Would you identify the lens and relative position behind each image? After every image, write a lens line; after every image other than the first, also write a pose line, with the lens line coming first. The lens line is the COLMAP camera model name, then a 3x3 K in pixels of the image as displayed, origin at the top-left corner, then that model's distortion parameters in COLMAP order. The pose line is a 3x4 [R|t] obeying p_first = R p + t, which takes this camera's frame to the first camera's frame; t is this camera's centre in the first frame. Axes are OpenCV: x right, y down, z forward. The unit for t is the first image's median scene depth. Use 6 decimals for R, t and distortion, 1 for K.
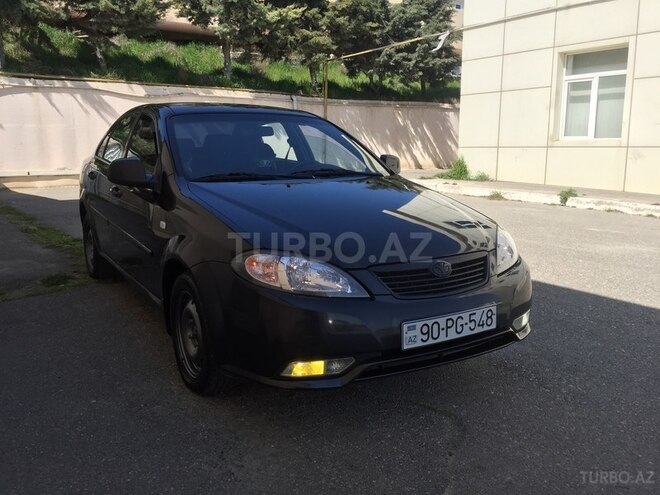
lens RADIAL K [[564.7, 0, 330.1], [0, 564.7, 235.8], [0, 0, 1]] dist [0.093908, -0.129813]
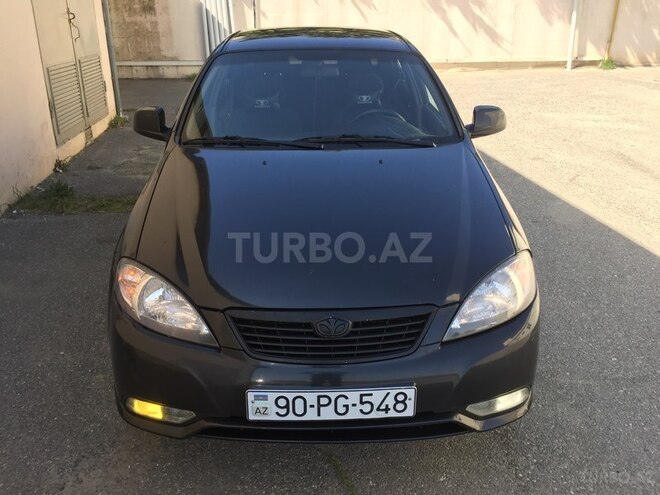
lens RADIAL K [[564.7, 0, 330.1], [0, 564.7, 235.8], [0, 0, 1]] dist [0.093908, -0.129813]
pose [[0.869976, 0.180574, -0.458840, 0.494212], [-0.081679, 0.970452, 0.227051, -0.216888], [0.486281, -0.160051, 0.859019, 0.369646]]
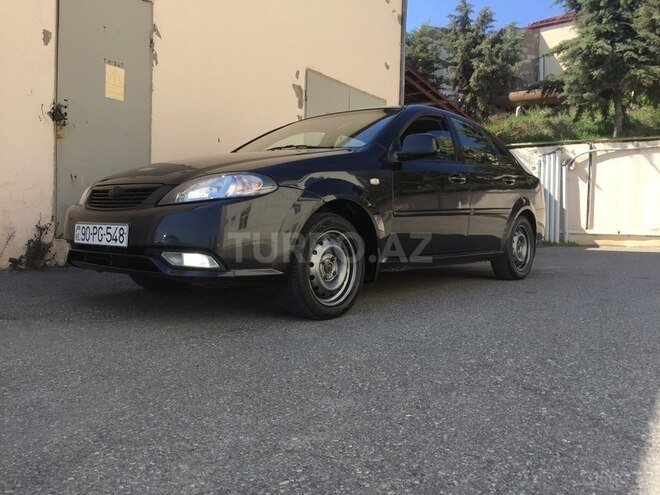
lens RADIAL K [[564.7, 0, 330.1], [0, 564.7, 235.8], [0, 0, 1]] dist [0.093908, -0.129813]
pose [[0.307583, 0.023004, -0.951243, 1.477893], [-0.175630, 0.983903, -0.032996, 0.109339], [0.935172, 0.177216, 0.306672, 1.037612]]
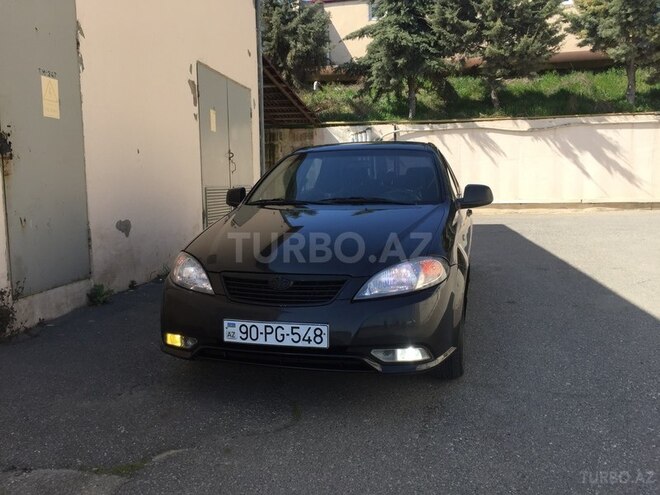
lens RADIAL K [[564.7, 0, 330.1], [0, 564.7, 235.8], [0, 0, 1]] dist [0.093908, -0.129813]
pose [[0.687855, 0.061824, -0.723210, 1.049904], [-0.102140, 0.994696, -0.012114, -0.032145], [0.718625, 0.082201, 0.690522, 0.266050]]
